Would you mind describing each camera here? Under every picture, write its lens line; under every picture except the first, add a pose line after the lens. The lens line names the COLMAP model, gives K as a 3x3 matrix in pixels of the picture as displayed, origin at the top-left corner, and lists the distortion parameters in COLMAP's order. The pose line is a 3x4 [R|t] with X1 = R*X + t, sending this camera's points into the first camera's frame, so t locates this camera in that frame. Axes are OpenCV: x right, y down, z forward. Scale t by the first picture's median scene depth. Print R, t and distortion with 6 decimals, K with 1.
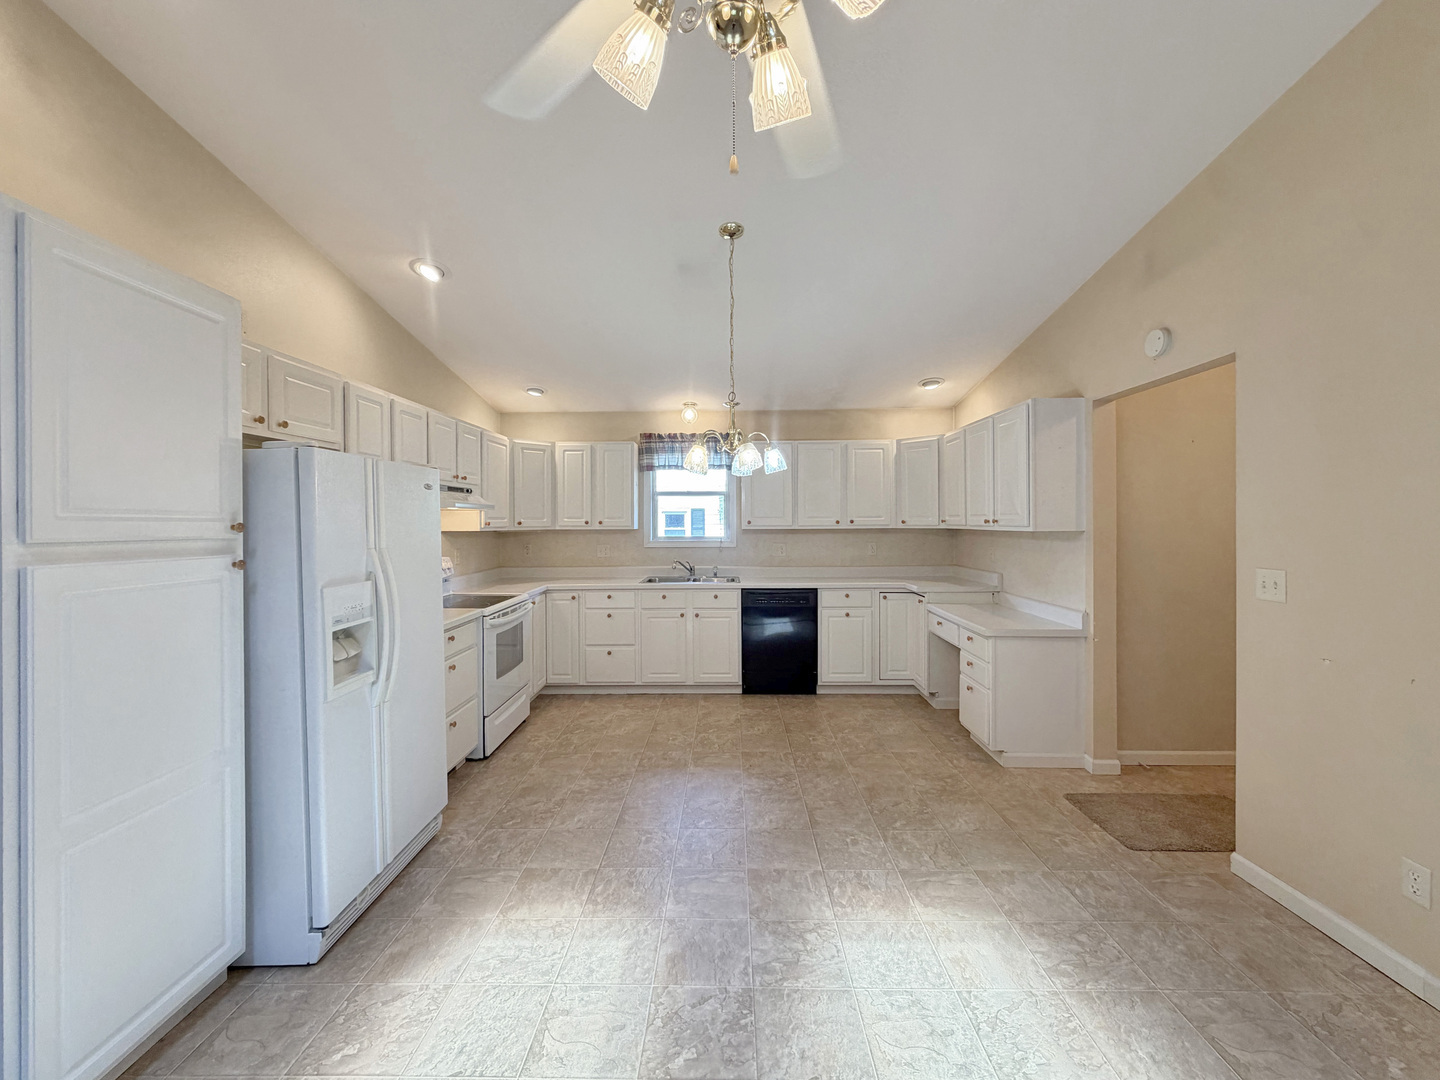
lens RADIAL K [[589.5, 0, 718.8], [0, 589.5, 527.0], [0, 0, 1]] dist [0.000494, 0.000069]
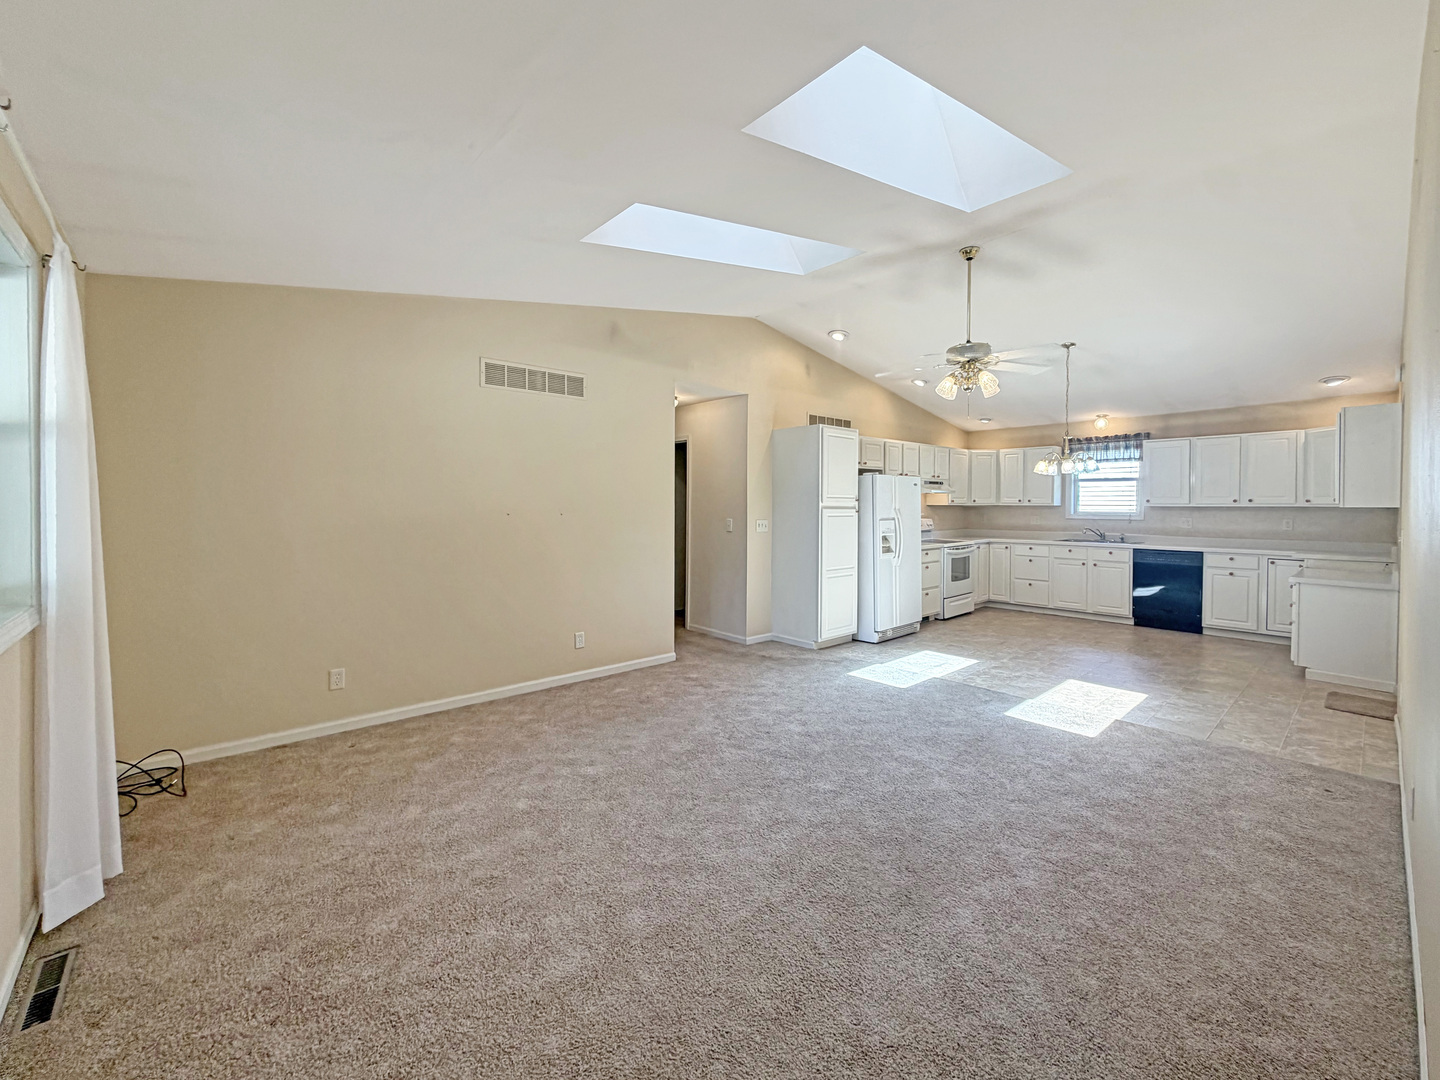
lens RADIAL K [[588.2, 0, 711.9], [0, 588.2, 507.9], [0, 0, 1]] dist [-0.000493, -0.000102]
pose [[0.673935, 0.011398, -0.738703, 0.415793], [-0.011099, 0.999924, 0.005303, 0.012912], [0.738707, 0.004625, 0.674010, -0.708623]]
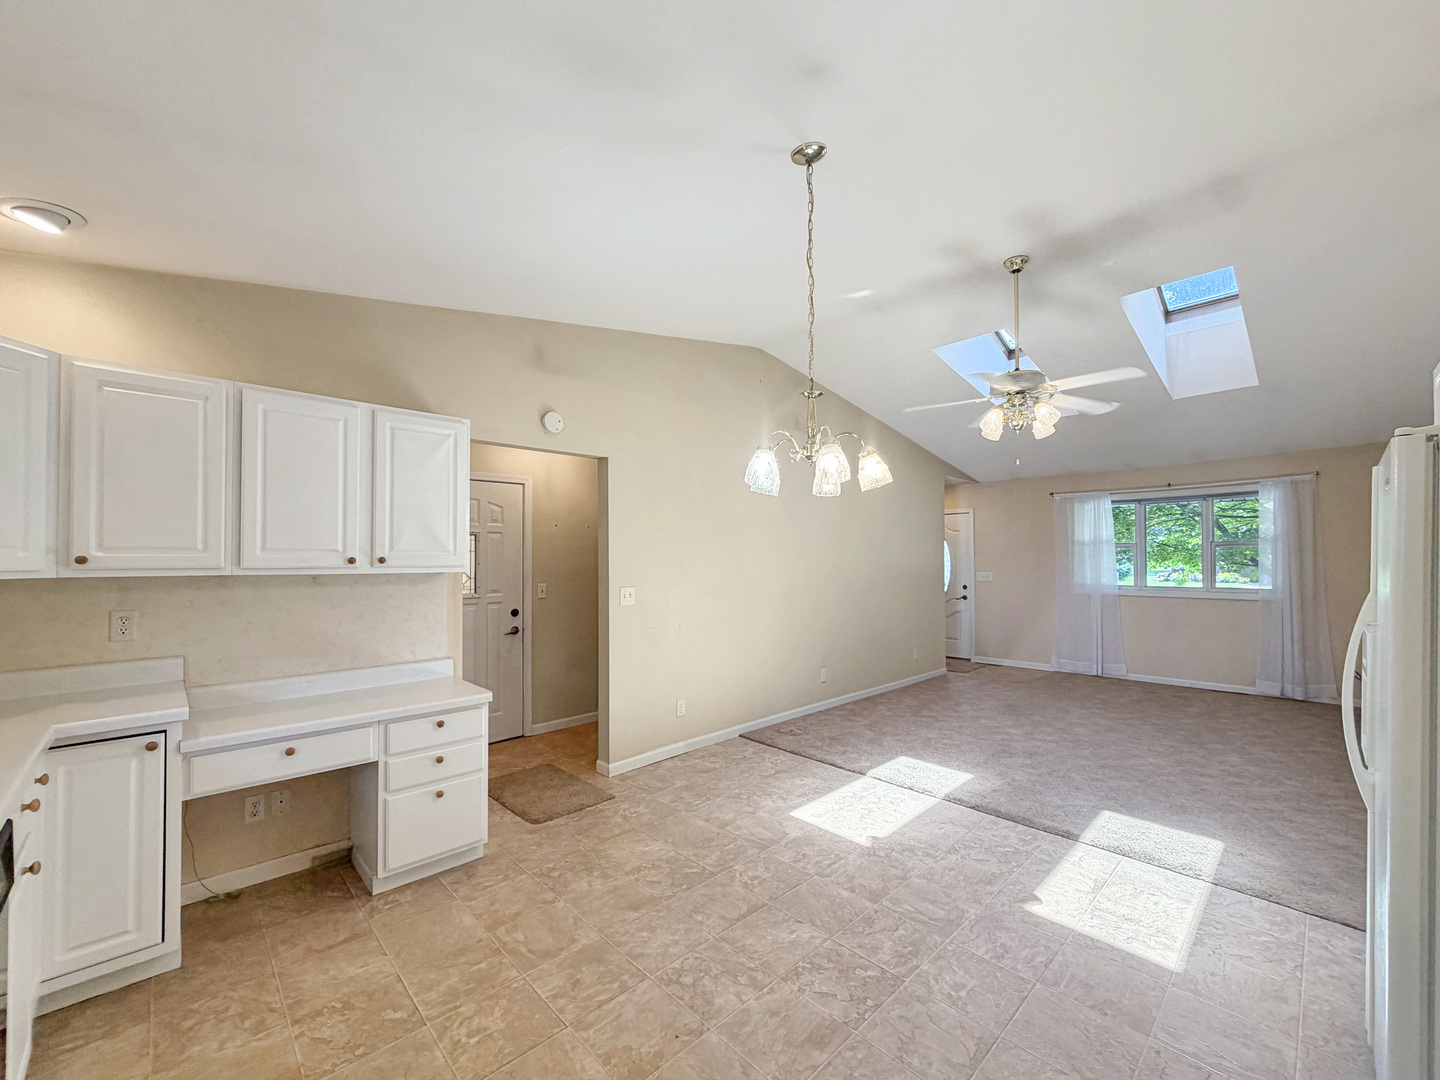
lens RADIAL K [[578.9, 0, 723.5], [0, 578.9, 555.6], [0, 0, 1]] dist [-0.000119, -0.000151]
pose [[-0.706281, 0.012238, 0.707826, -0.249319], [0.011582, 0.999917, -0.005732, -0.005065], [-0.707837, 0.004149, -0.706363, 0.990530]]
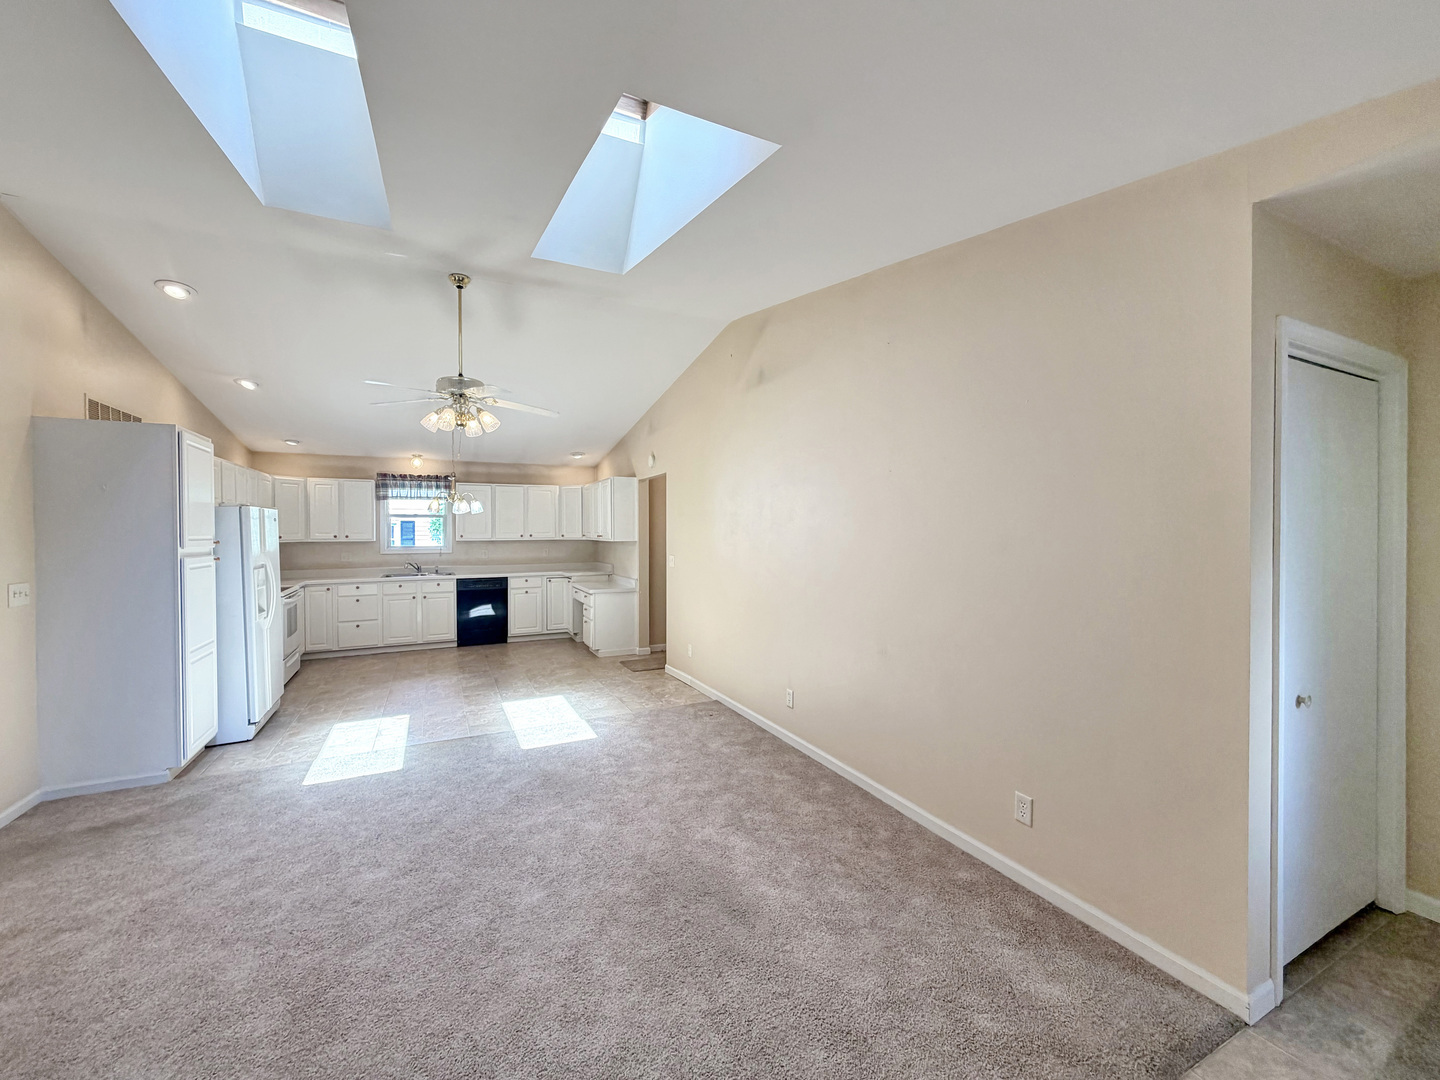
lens RADIAL K [[582.5, 0, 717.5], [0, 582.5, 535.6], [0, 0, 1]] dist [0.000084, -0.000103]
pose [[0.890978, -0.002187, 0.454041, -0.048696], [0.002256, 0.999997, 0.000390, -0.009494], [-0.454041, 0.000677, 0.890981, -0.730731]]
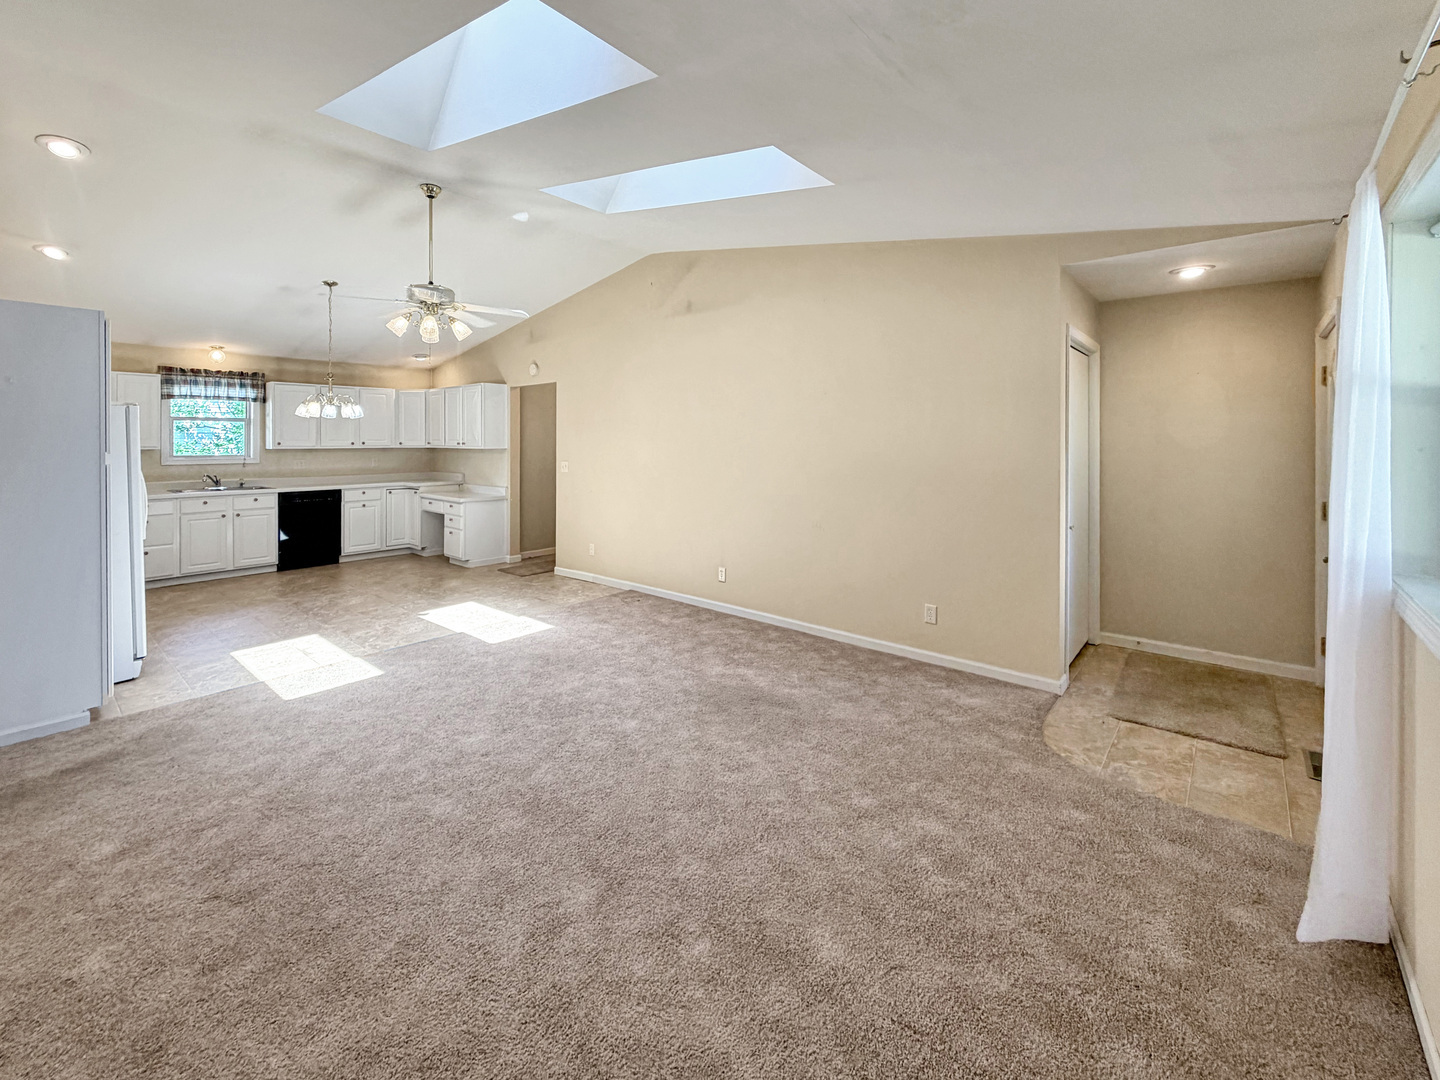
lens RADIAL K [[611.5, 0, 714.2], [0, 611.5, 440.0], [0, 0, 1]] dist [0.001635, -0.000172]
pose [[0.639287, 0.006339, 0.768942, -0.426562], [0.002714, 0.999941, -0.010500, 0.001165], [-0.768964, 0.008799, 0.639232, -0.706580]]
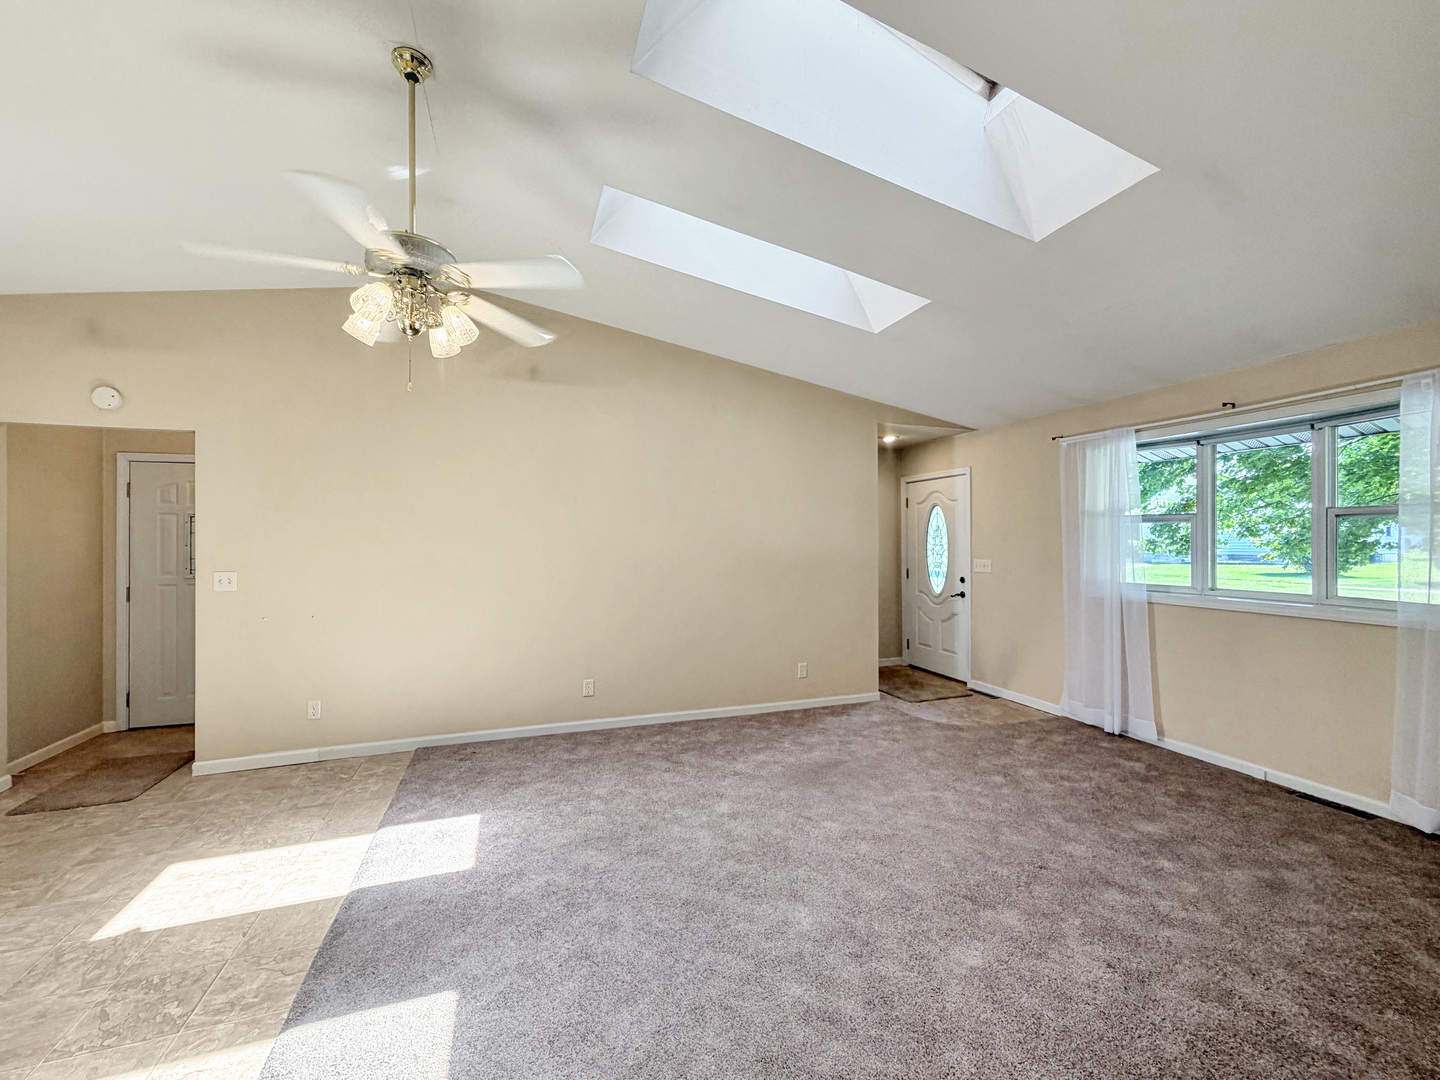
lens RADIAL K [[582.5, 0, 717.5], [0, 582.5, 535.6], [0, 0, 1]] dist [0.000084, -0.000103]
pose [[-0.344463, 0.011487, 0.938730, -0.513980], [0.010605, 0.999909, -0.008344, -0.000281], [-0.938740, 0.007081, -0.344553, 0.133446]]
